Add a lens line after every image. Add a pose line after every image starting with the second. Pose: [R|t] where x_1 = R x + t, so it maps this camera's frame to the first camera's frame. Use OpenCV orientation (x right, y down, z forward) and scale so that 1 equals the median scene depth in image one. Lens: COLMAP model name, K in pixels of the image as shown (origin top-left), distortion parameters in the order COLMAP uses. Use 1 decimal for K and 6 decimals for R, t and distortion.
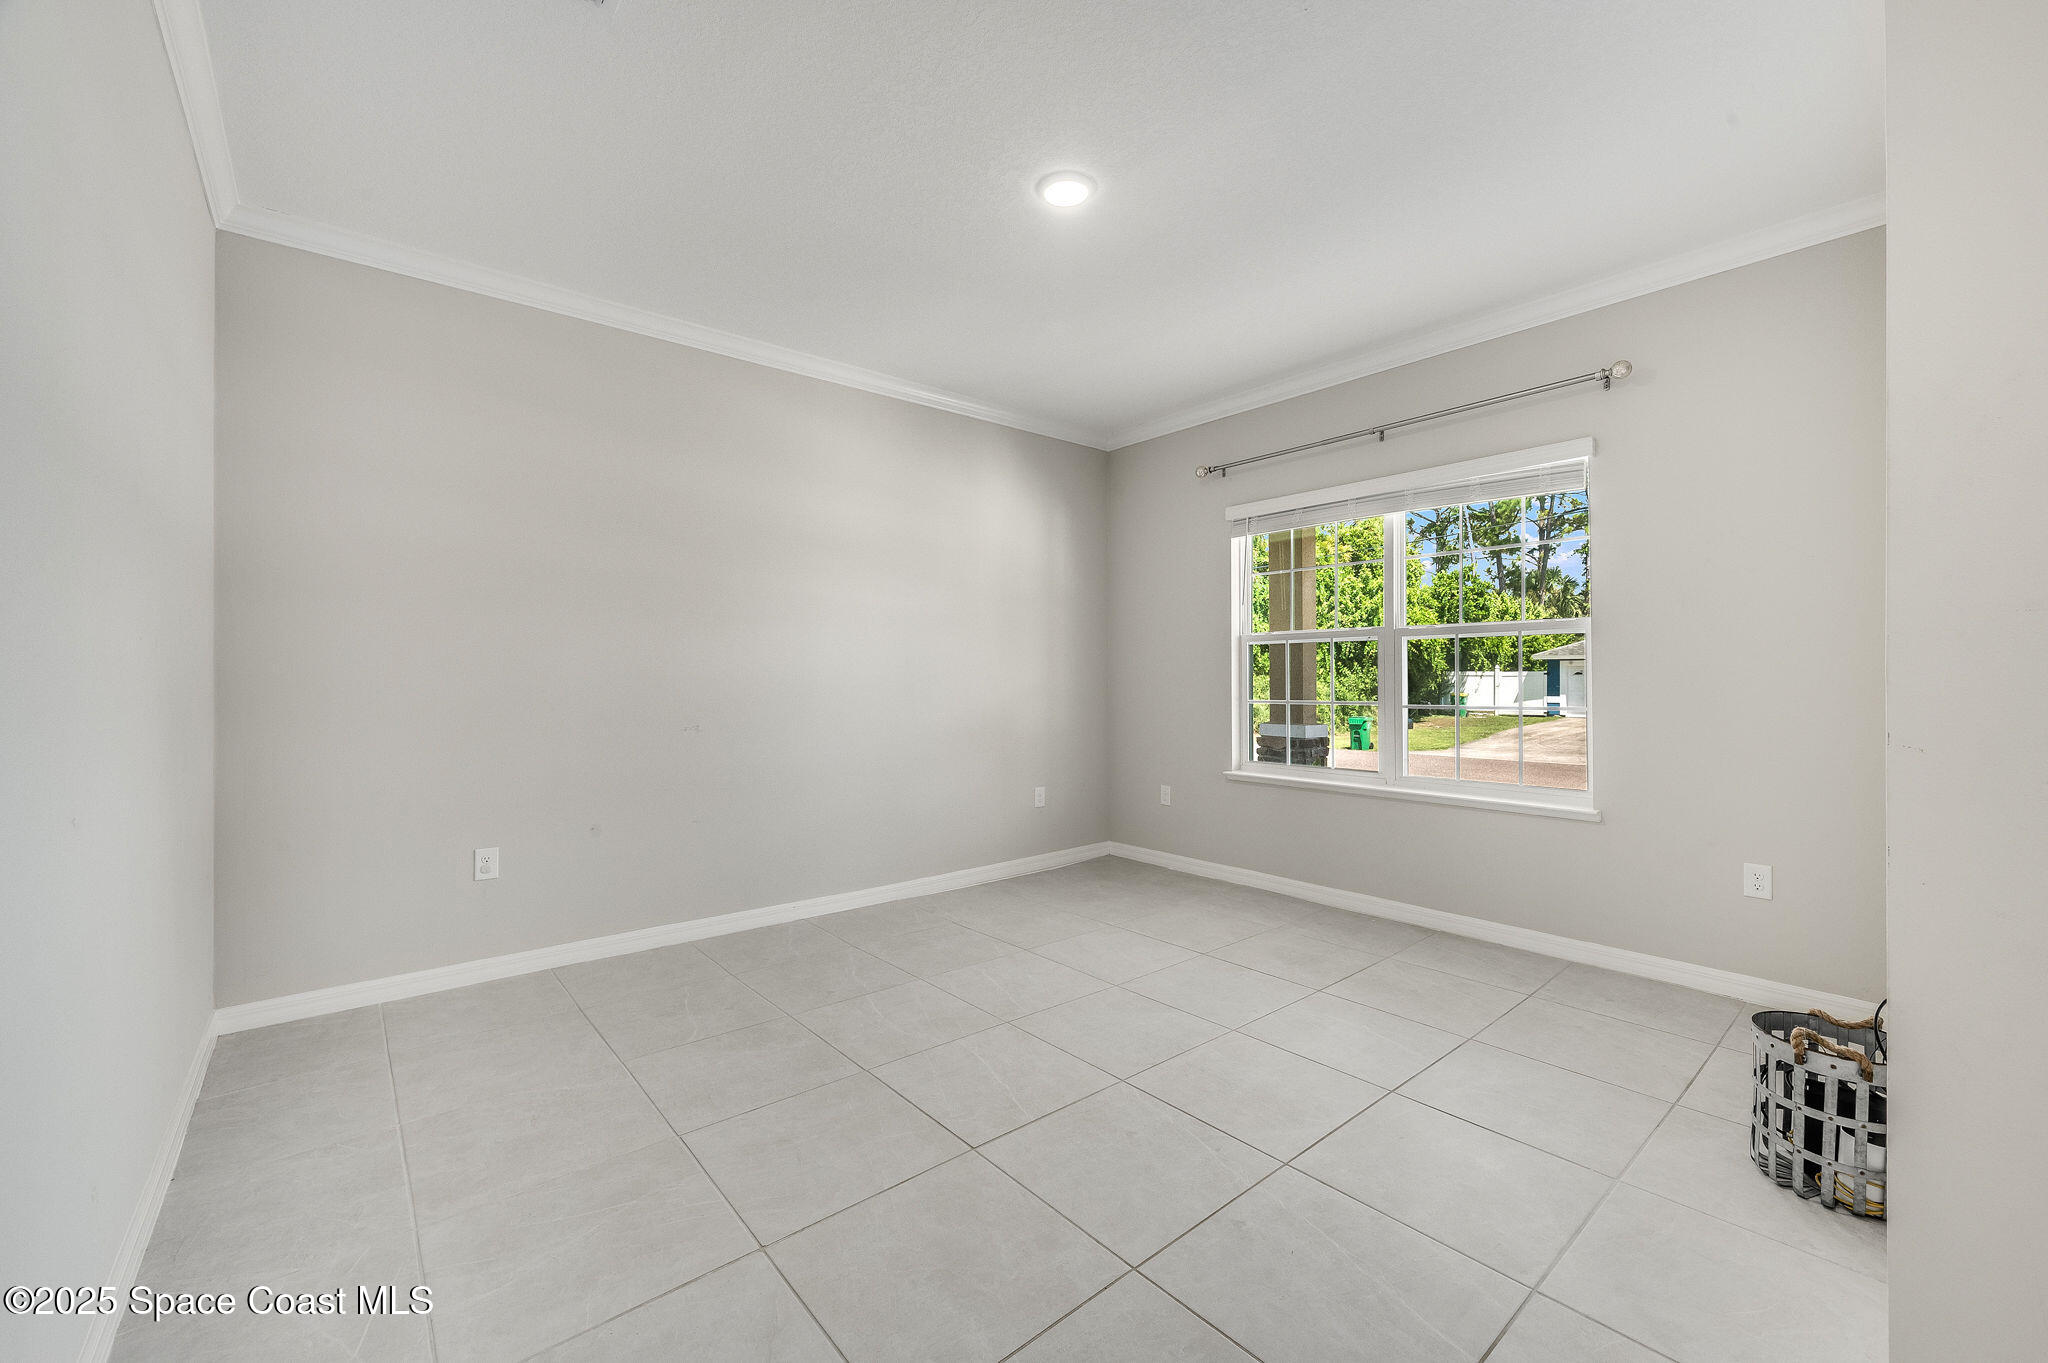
lens RADIAL K [[813.5, 0, 1029.5], [0, 813.5, 679.6], [0, 0, 1]] dist [0.000960, -0.000399]
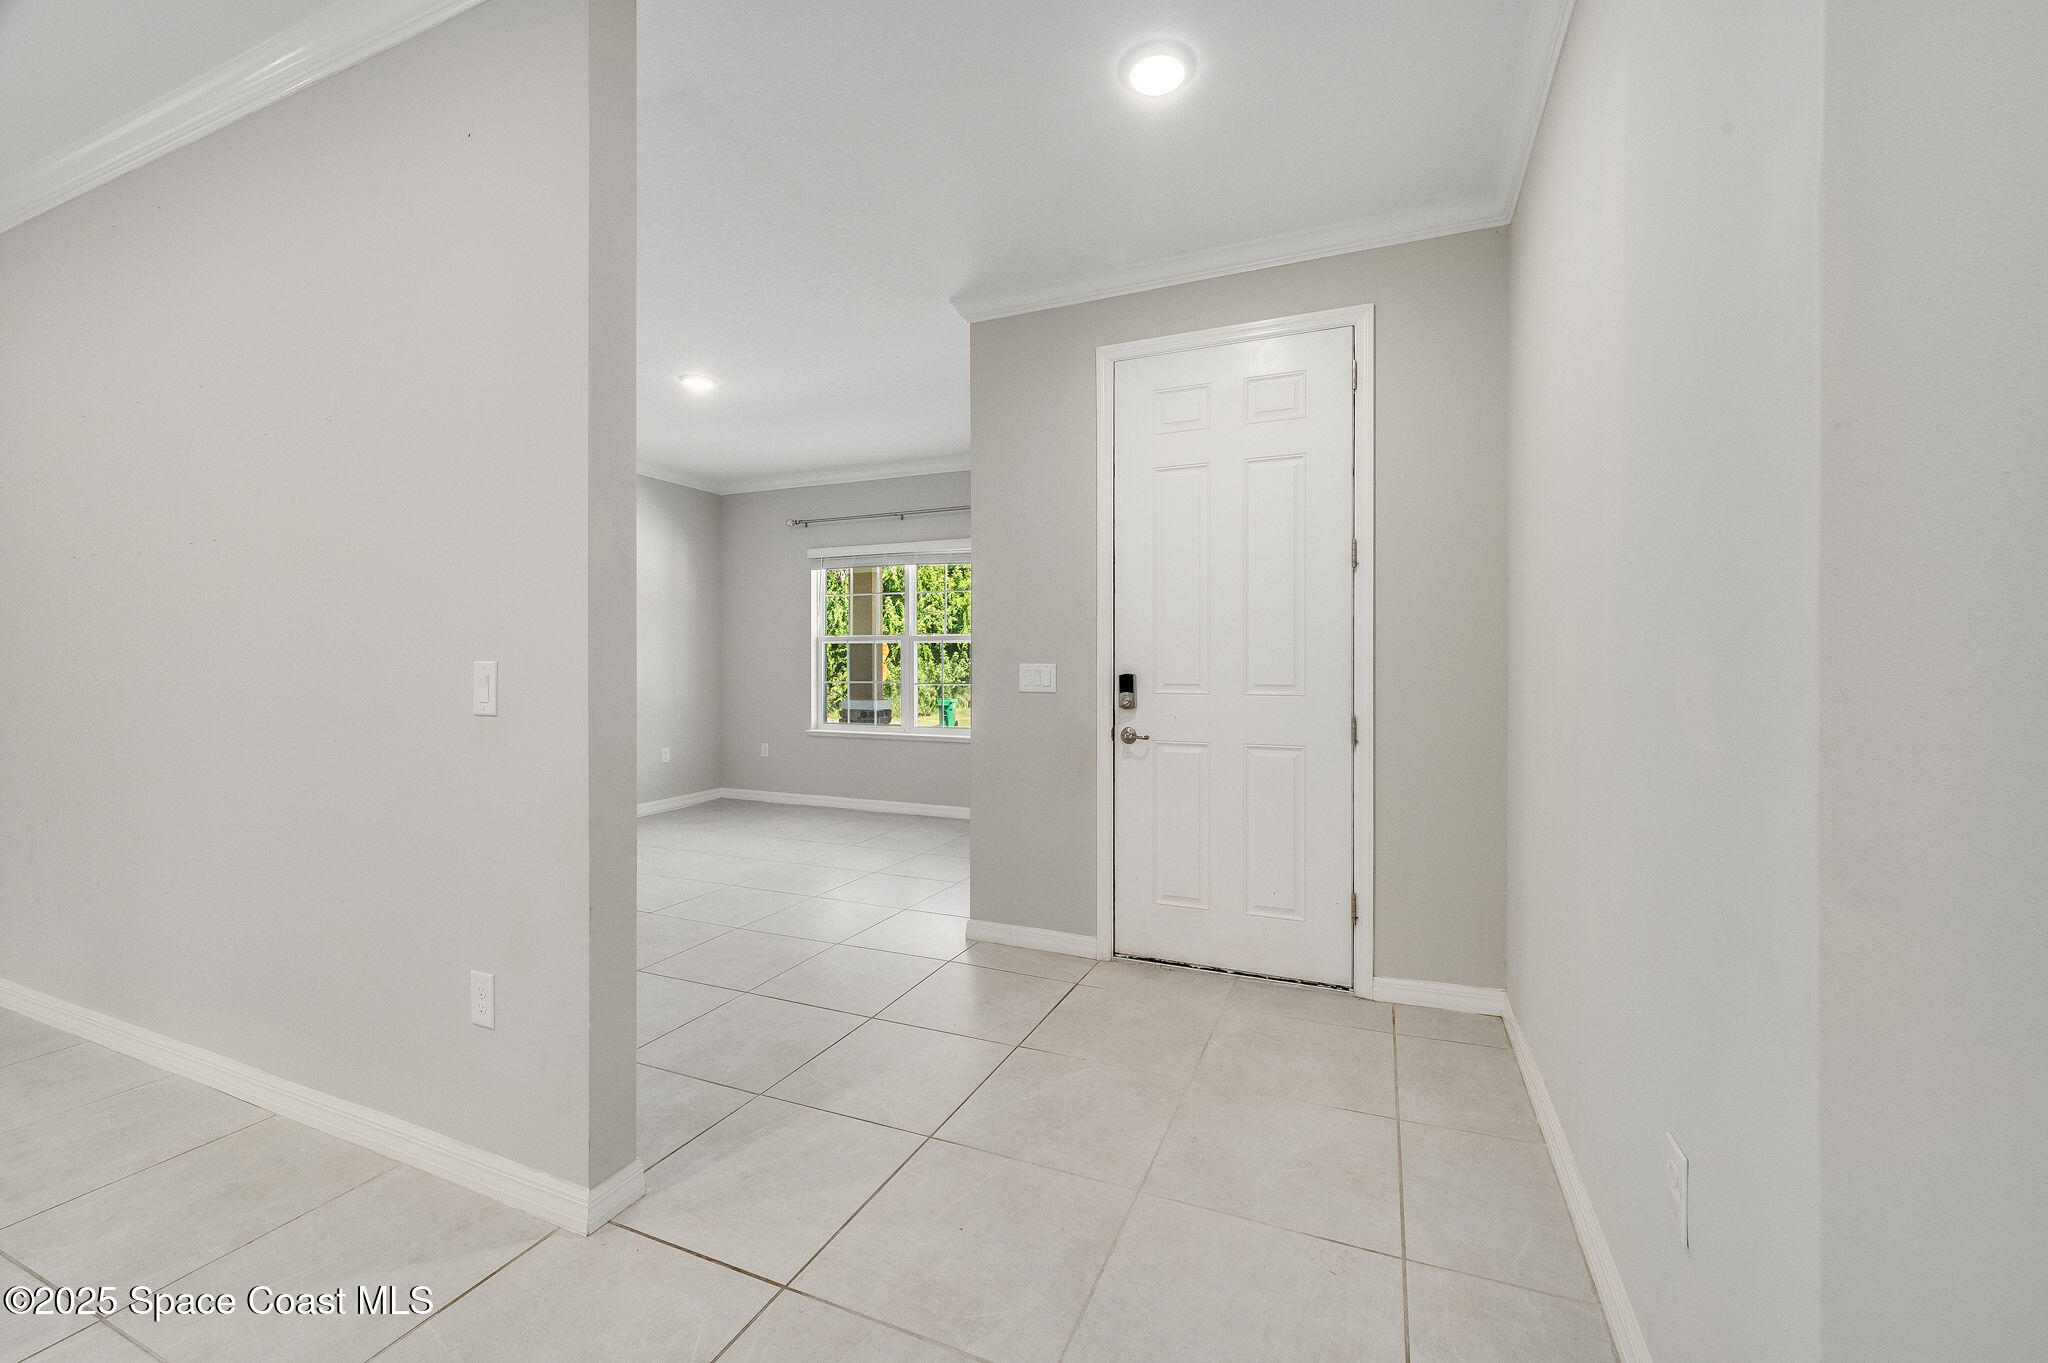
lens RADIAL K [[813.4, 0, 1028.0], [0, 813.4, 666.8], [0, 0, 1]] dist [-0.000633, 0.000191]
pose [[0.894735, 0.003714, 0.446582, -0.055969], [-0.003847, 0.999992, -0.000609, -0.000660], [-0.446581, -0.001173, 0.894743, -0.485361]]
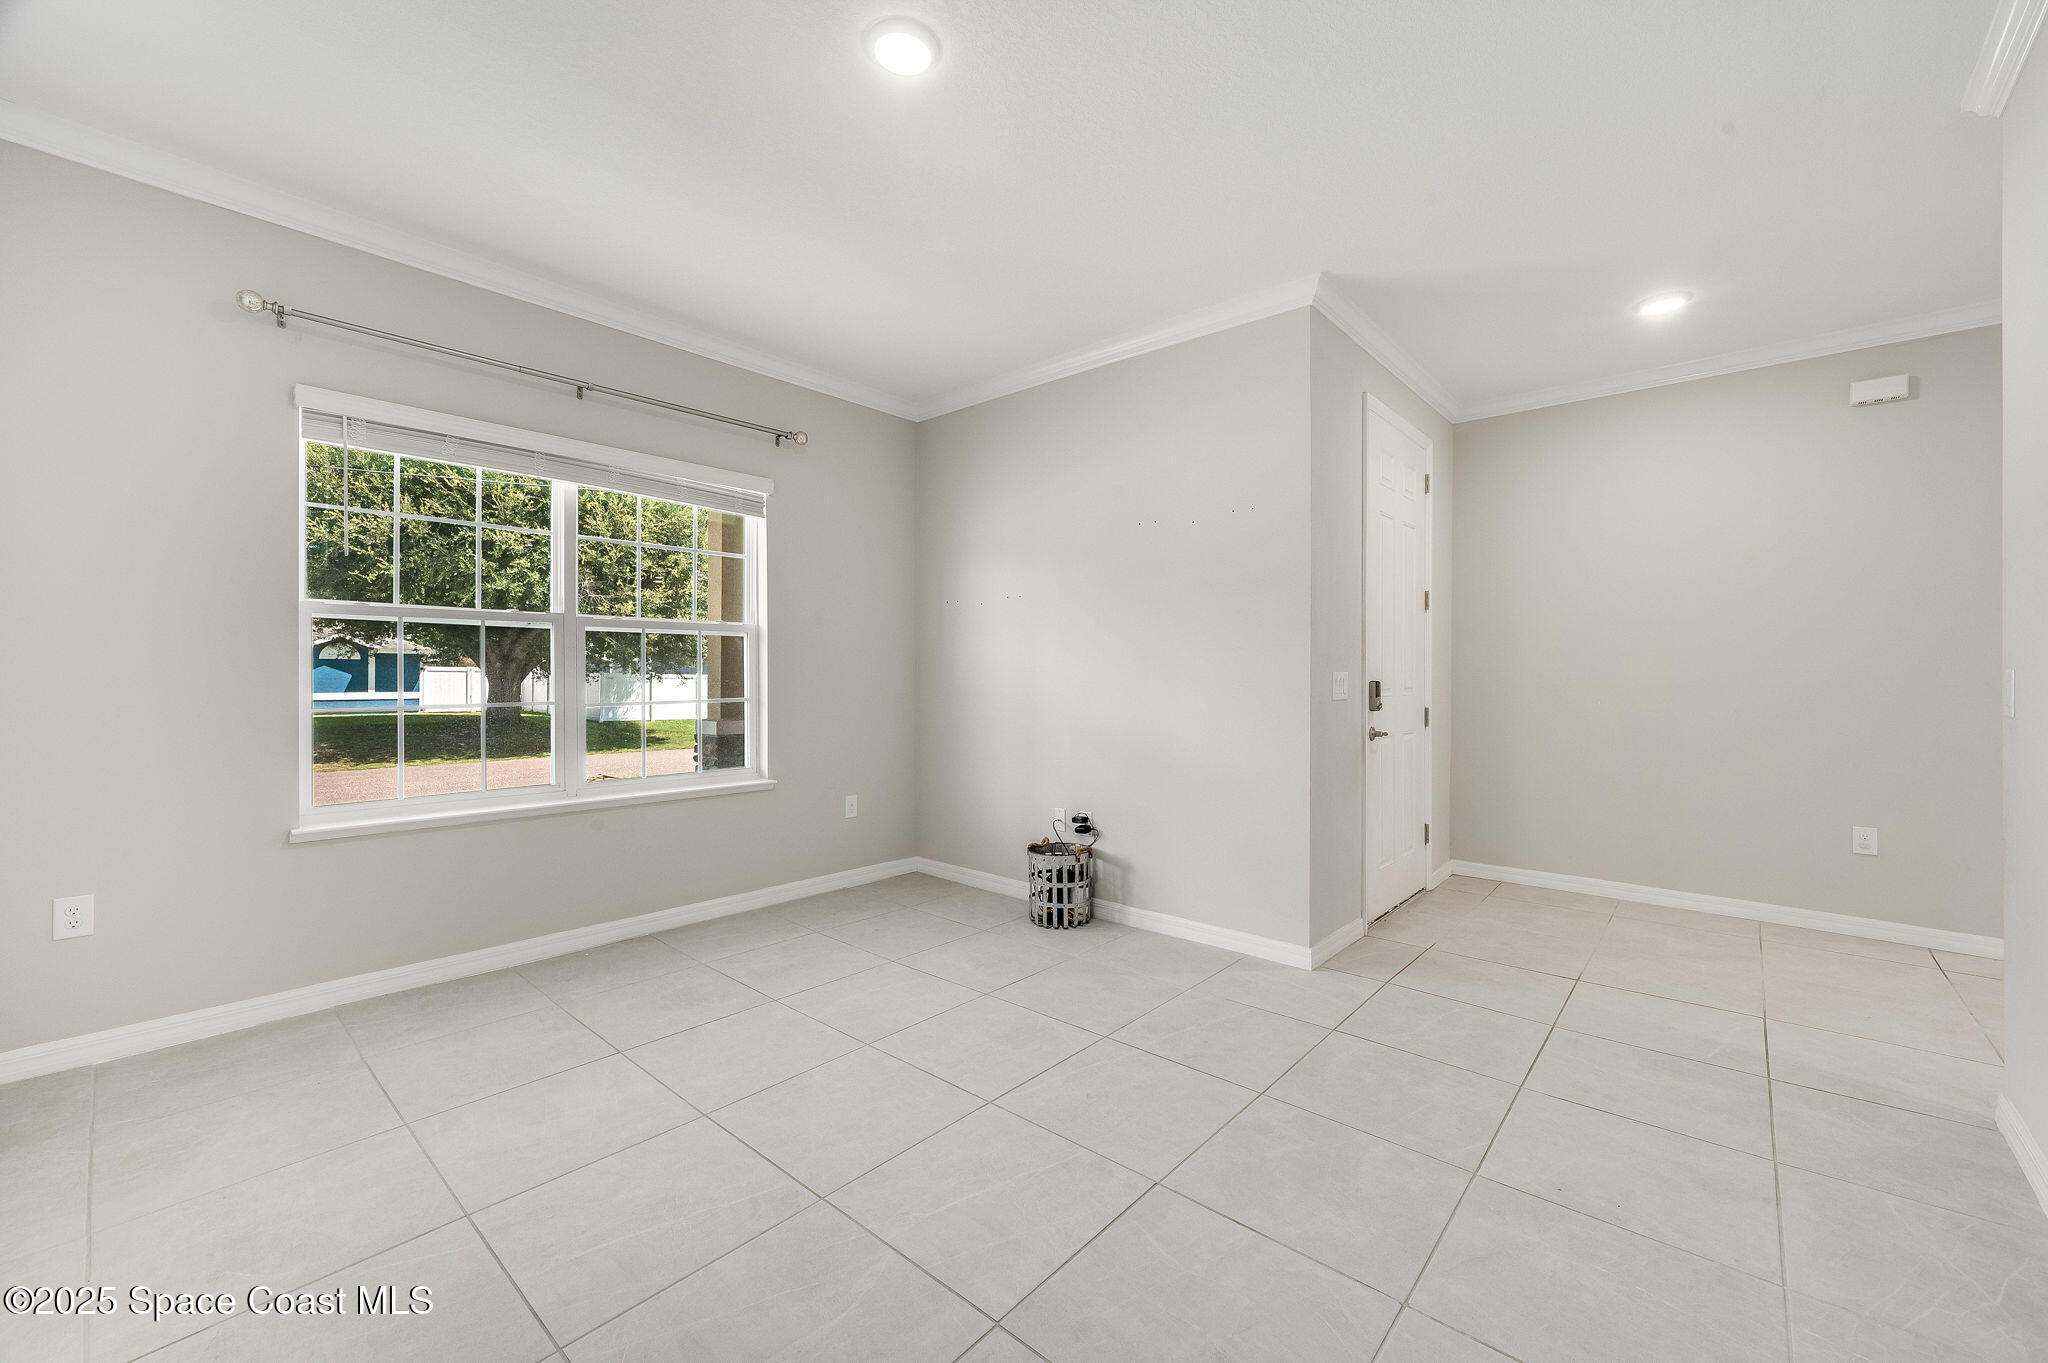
lens RADIAL K [[813.5, 0, 1037.6], [0, 813.5, 656.6], [0, 0, 1]] dist [0.000960, -0.000399]
pose [[-0.152290, 0.025294, 0.988012, -0.424288], [-0.001271, 0.999667, -0.025789, 0.002915], [-0.988335, -0.005183, -0.152207, 0.557953]]
